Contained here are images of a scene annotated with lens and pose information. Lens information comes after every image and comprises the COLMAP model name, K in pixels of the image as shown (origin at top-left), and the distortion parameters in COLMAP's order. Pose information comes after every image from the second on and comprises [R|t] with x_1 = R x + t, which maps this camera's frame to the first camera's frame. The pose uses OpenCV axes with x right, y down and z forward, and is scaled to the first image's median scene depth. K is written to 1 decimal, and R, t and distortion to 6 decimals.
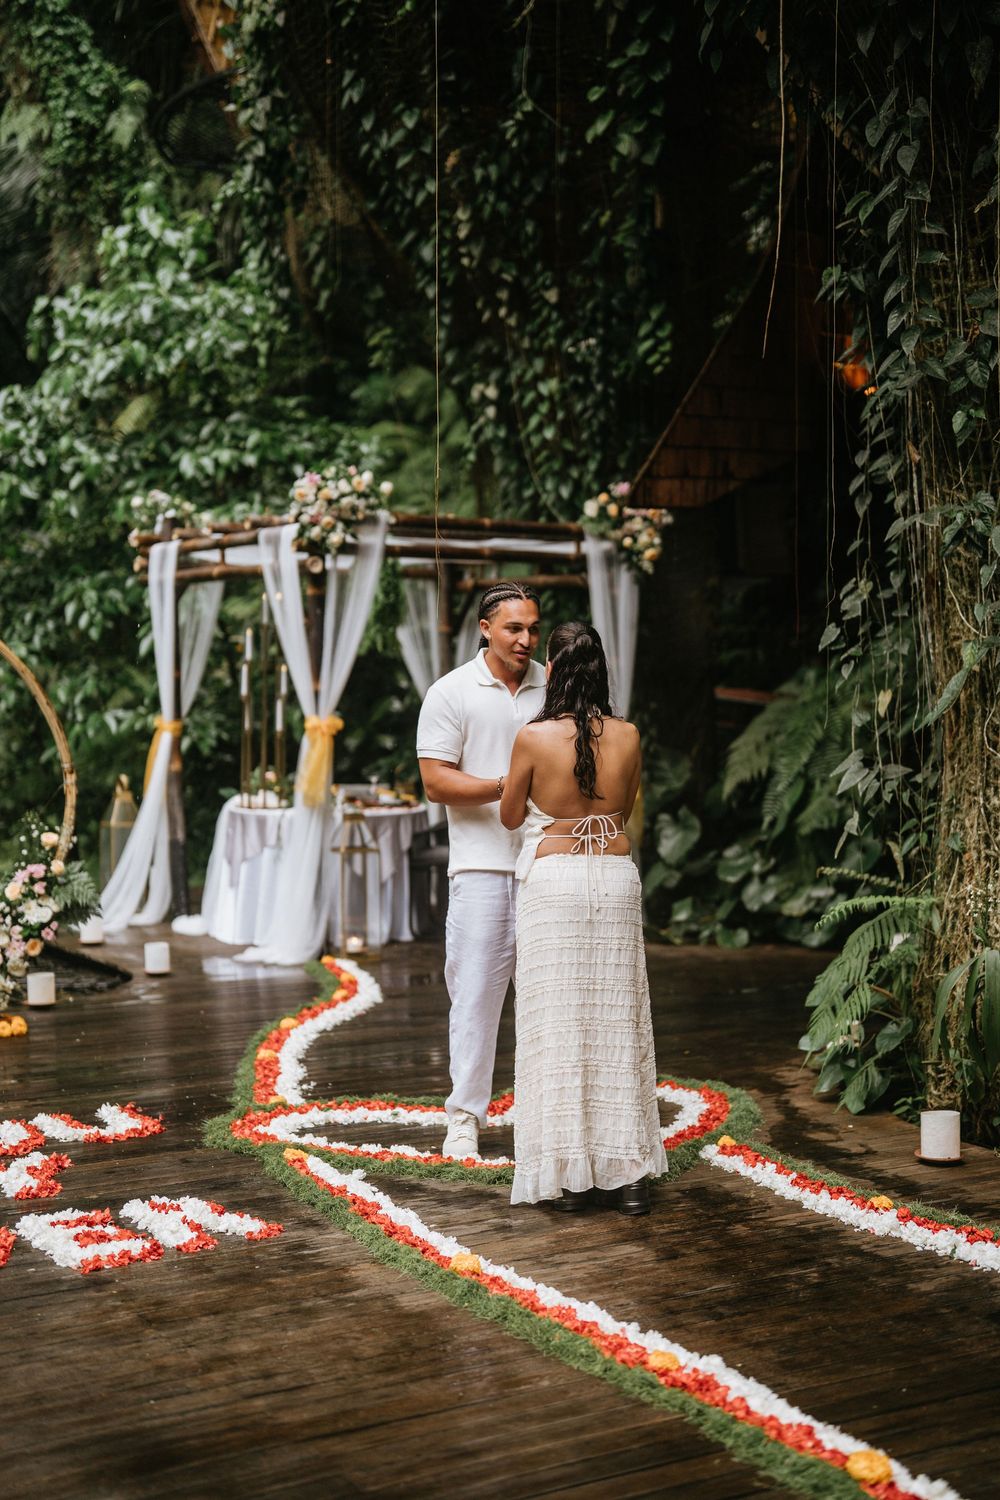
lens RADIAL K [[2047.9, 0, 495.4], [0, 2047.9, 763.7], [0, 0, 1]] dist [-0.165416, 0.993046]
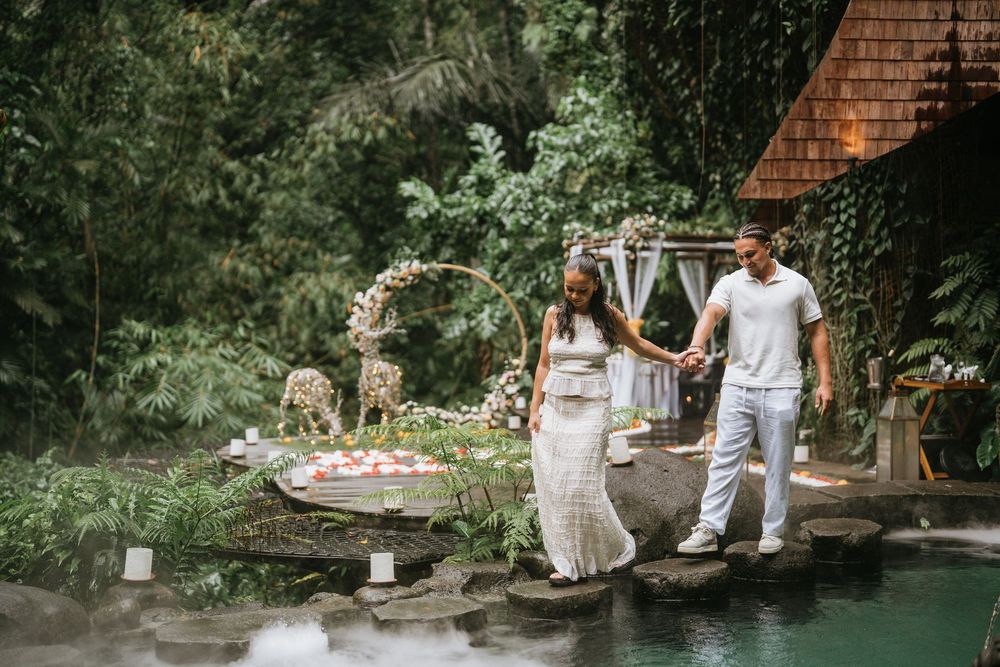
lens RADIAL K [[1365.3, 0, 497.6], [0, 1365.3, 322.9], [0, 0, 1]] dist [-0.165416, 0.993046]
pose [[0.962952, -0.000872, -0.269672, 0.175493], [-0.009827, 0.999217, -0.038319, 0.040623], [0.269495, 0.039549, 0.962189, -0.529532]]
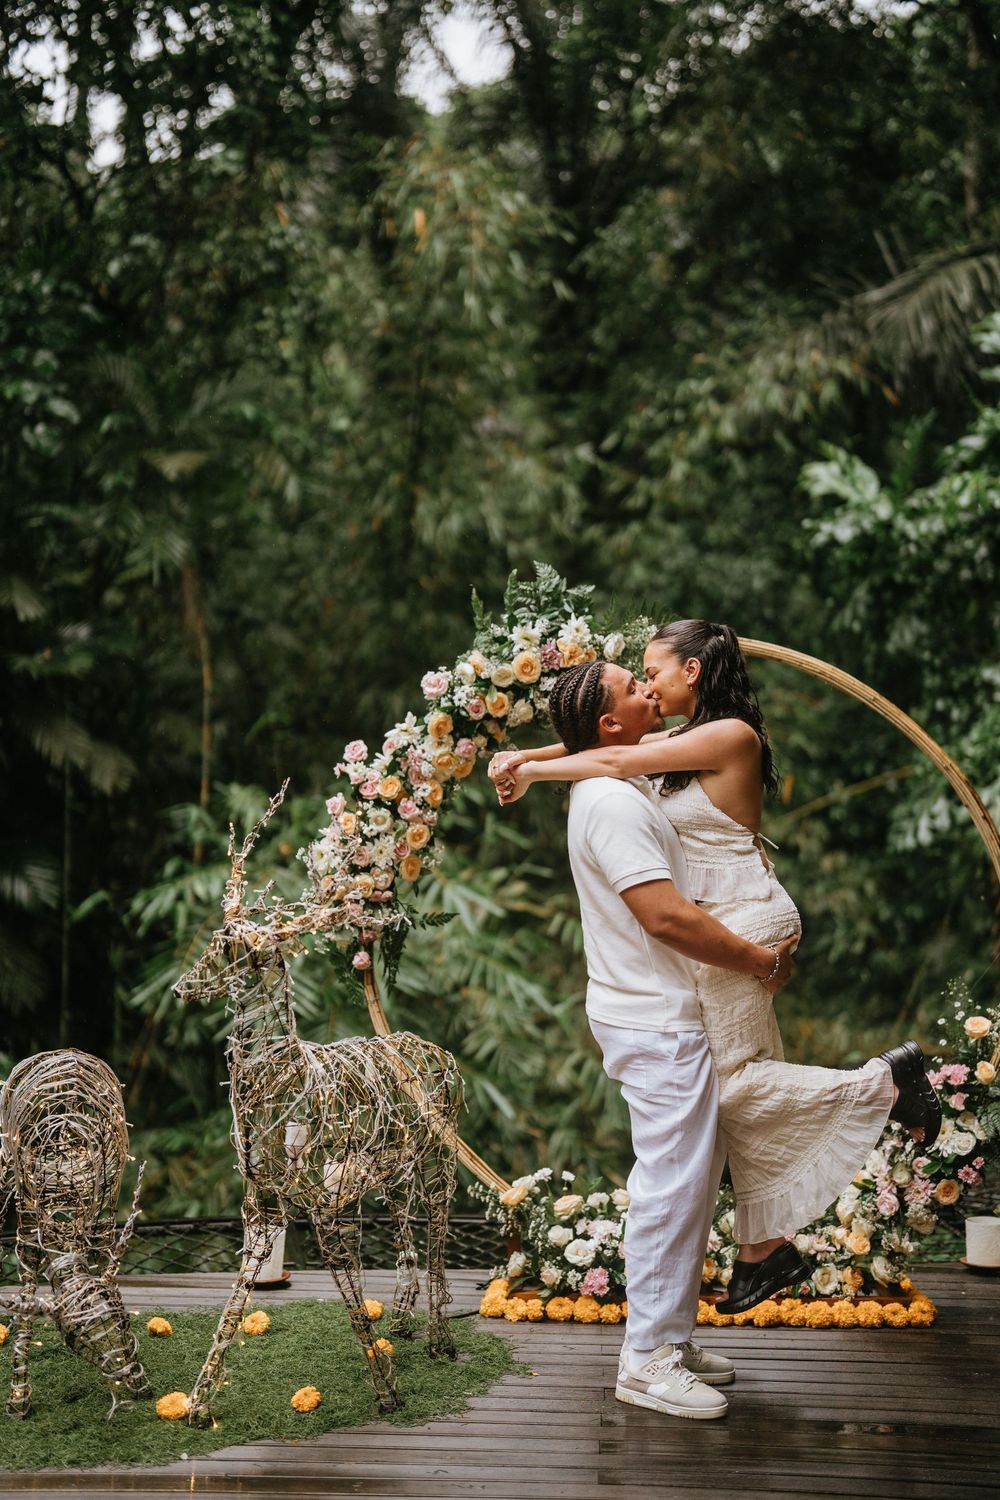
lens RADIAL K [[2047.9, 0, 495.4], [0, 2047.9, 763.7], [0, 0, 1]] dist [-0.165416, 0.993046]
pose [[0.838880, 0.009903, -0.544226, 0.003577], [-0.033651, 0.998865, -0.033695, -0.014750], [0.543275, 0.046580, 0.838262, 0.274320]]
